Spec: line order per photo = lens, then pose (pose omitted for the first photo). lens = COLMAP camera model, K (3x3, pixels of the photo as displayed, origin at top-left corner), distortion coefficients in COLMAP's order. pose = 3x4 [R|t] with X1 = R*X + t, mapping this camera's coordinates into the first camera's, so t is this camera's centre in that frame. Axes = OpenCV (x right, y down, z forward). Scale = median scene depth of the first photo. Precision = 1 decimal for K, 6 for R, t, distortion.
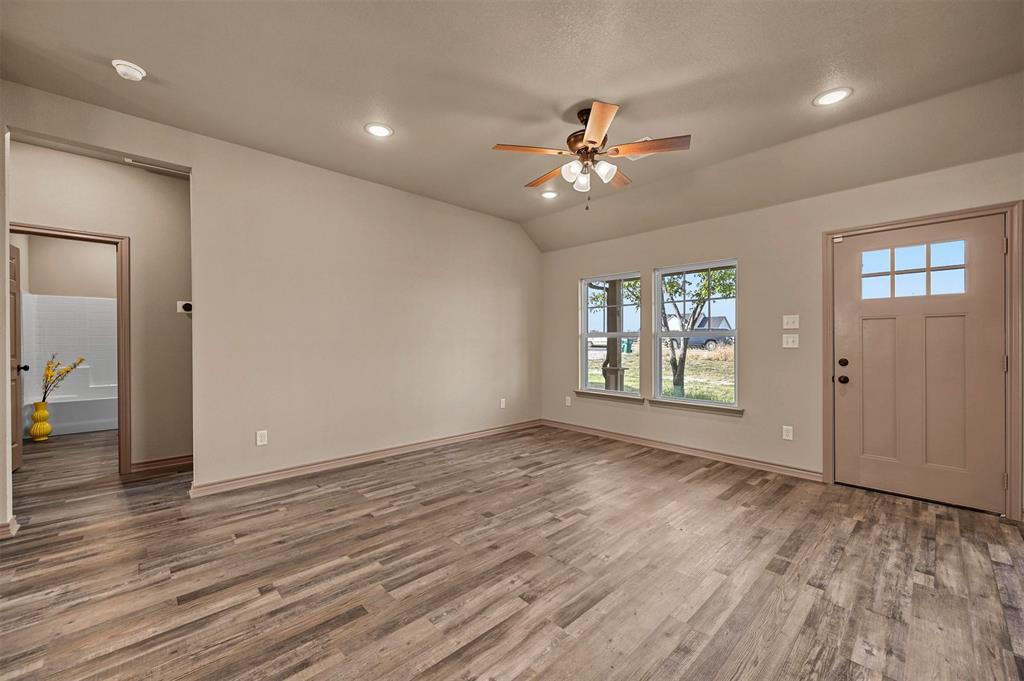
lens RADIAL K [[407.4, 0, 516.7], [0, 407.4, 338.1], [0, 0, 1]] dist [-0.000065, -0.000029]
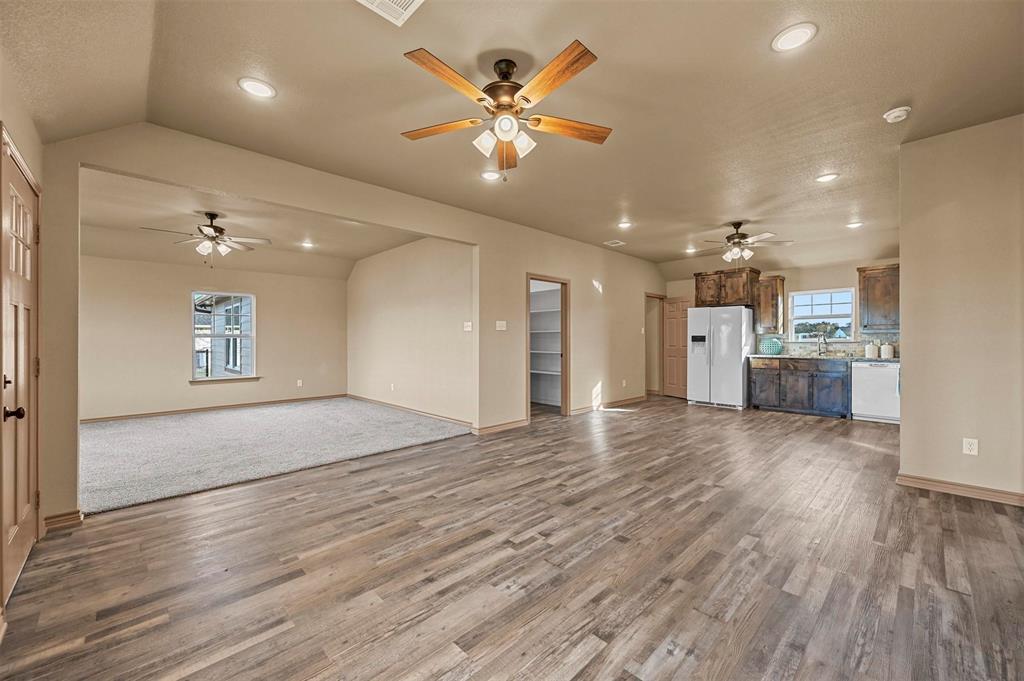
lens RADIAL K [[407.4, 0, 514.1], [0, 407.4, 340.8], [0, 0, 1]] dist [-0.000065, -0.000029]
pose [[-0.999966, 0.005301, -0.006309, 0.188498], [0.005325, 0.999979, -0.003765, 0.014992], [0.006289, -0.003798, -0.999973, 2.154762]]
